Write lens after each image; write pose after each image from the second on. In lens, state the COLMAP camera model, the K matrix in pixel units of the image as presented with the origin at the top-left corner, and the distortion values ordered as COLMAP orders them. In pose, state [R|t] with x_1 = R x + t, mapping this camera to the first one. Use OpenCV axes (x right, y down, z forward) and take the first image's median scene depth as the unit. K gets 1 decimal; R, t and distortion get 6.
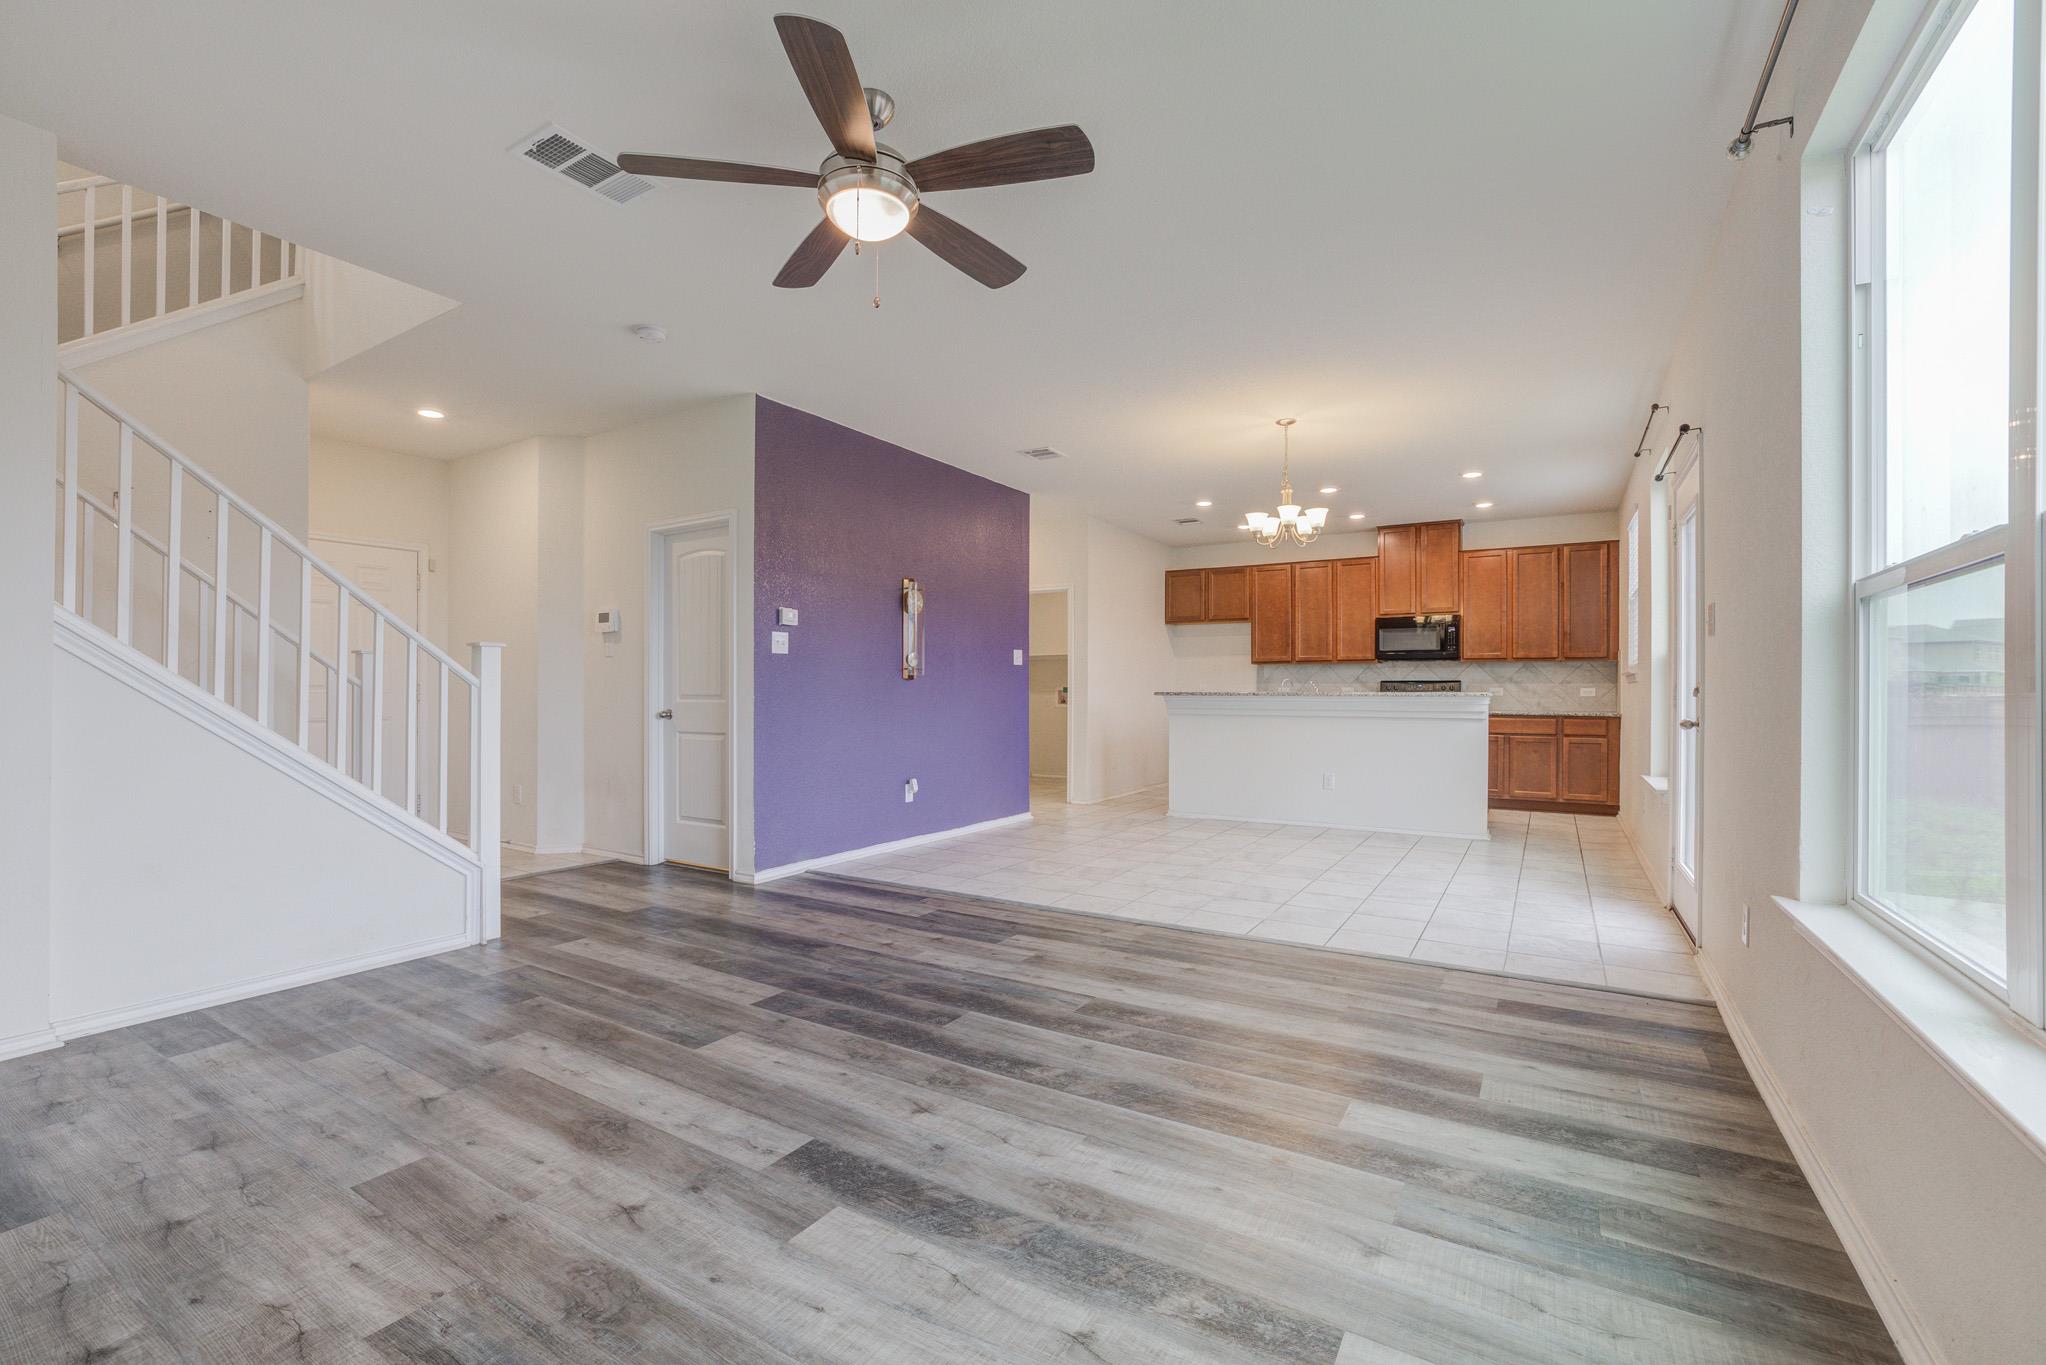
lens RADIAL K [[885.3, 0, 1023.0], [0, 885.3, 682.5], [0, 0, 1]] dist [-0.050654, 0.017115]
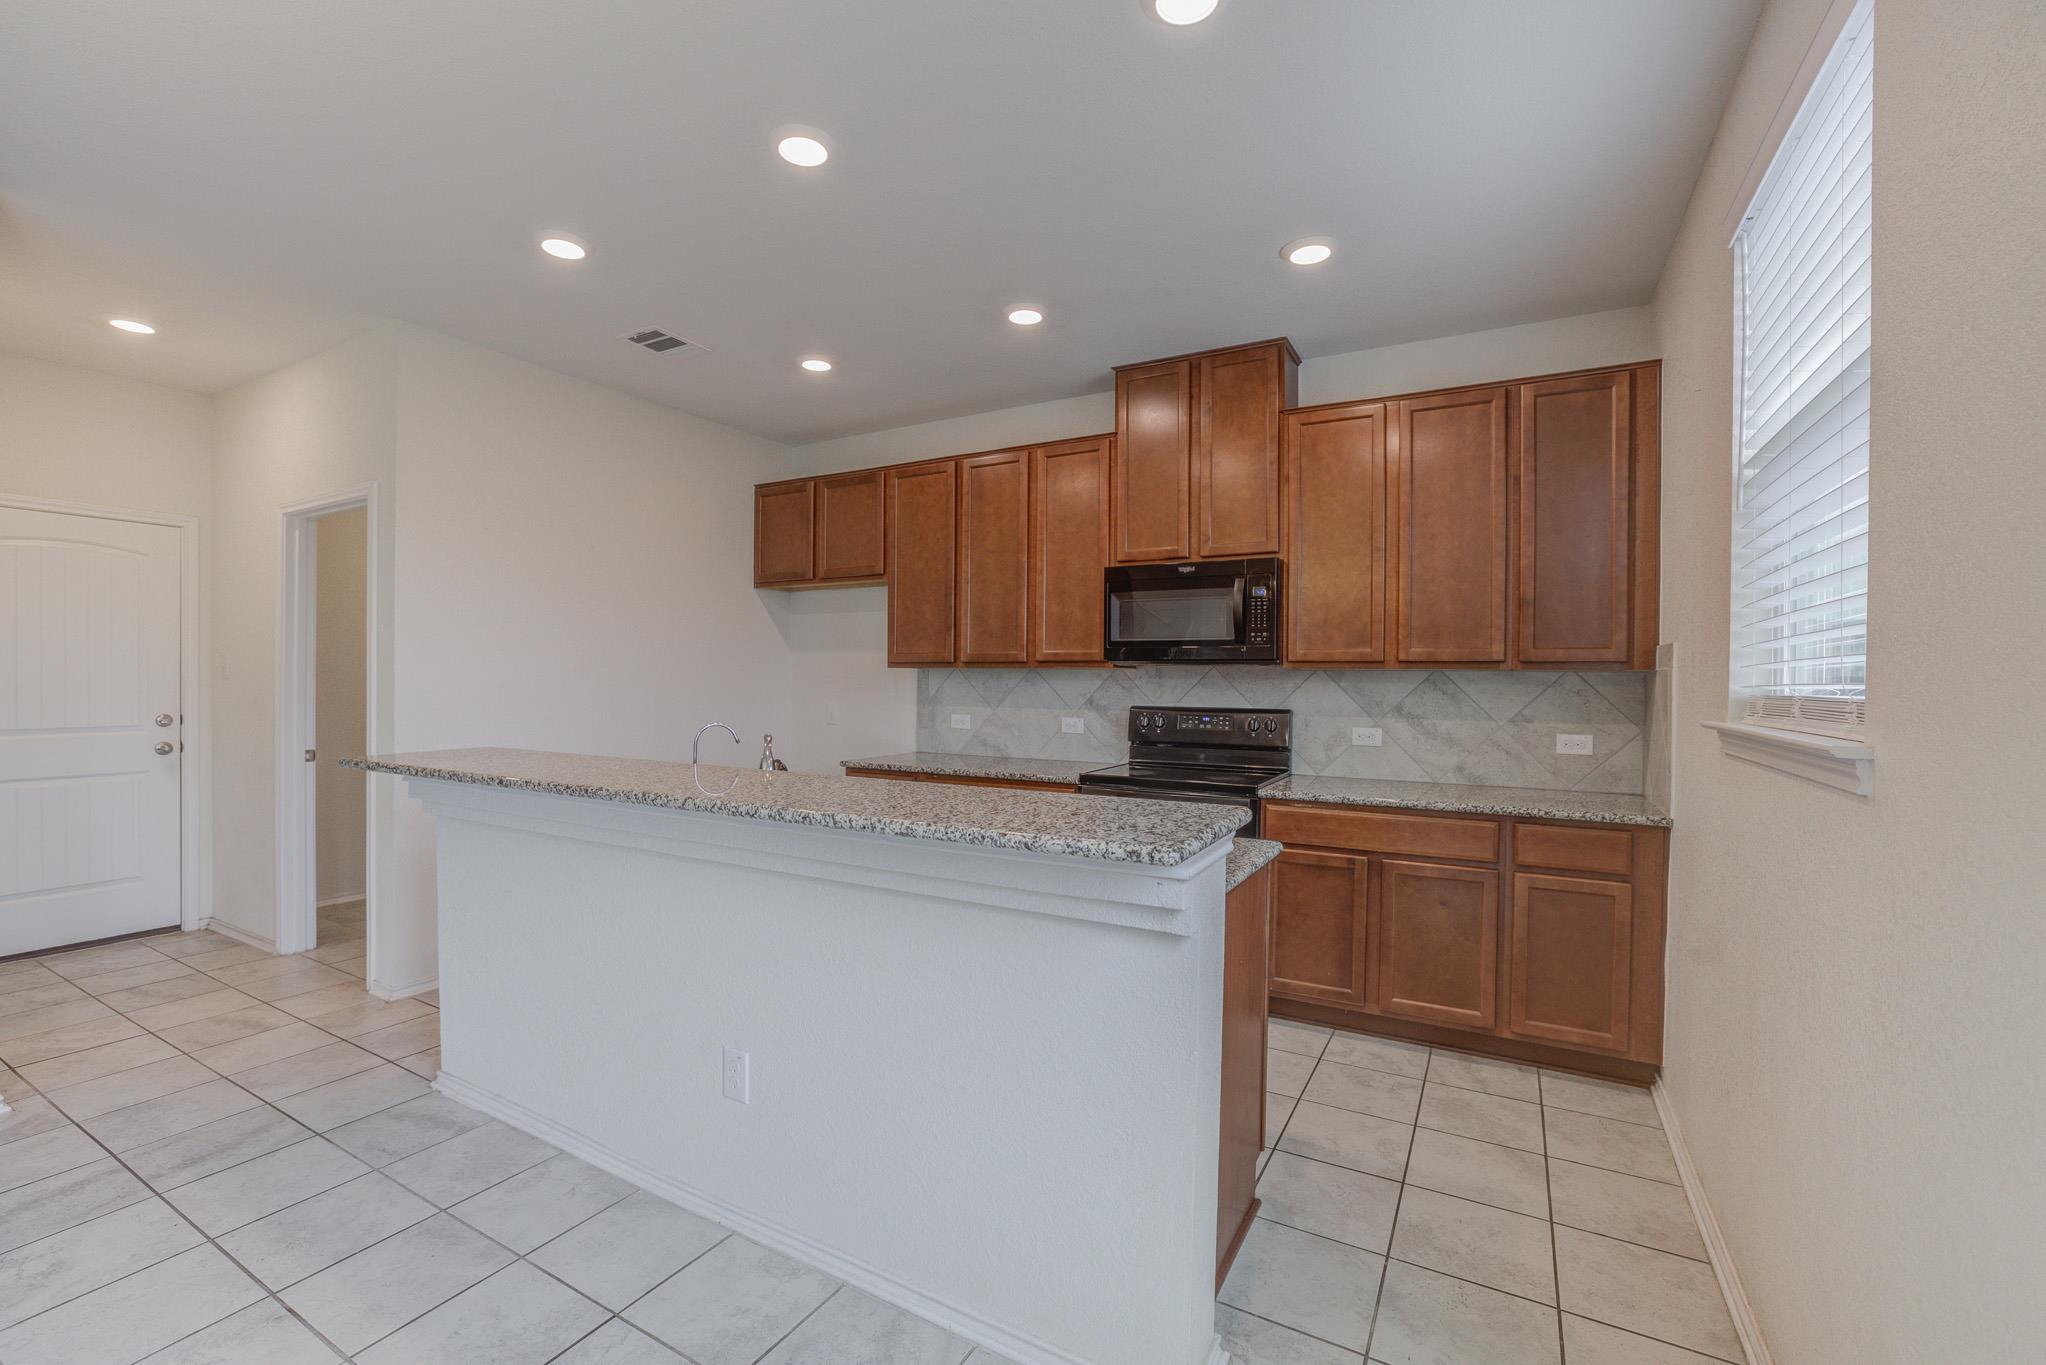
lens RADIAL K [[885.3, 0, 1023.0], [0, 885.3, 682.5], [0, 0, 1]] dist [-0.050654, 0.017115]
pose [[0.998998, 0.005621, 0.044394, 0.347586], [-0.006068, 0.999932, 0.009945, -0.019920], [-0.044335, -0.010204, 0.998965, 0.563236]]
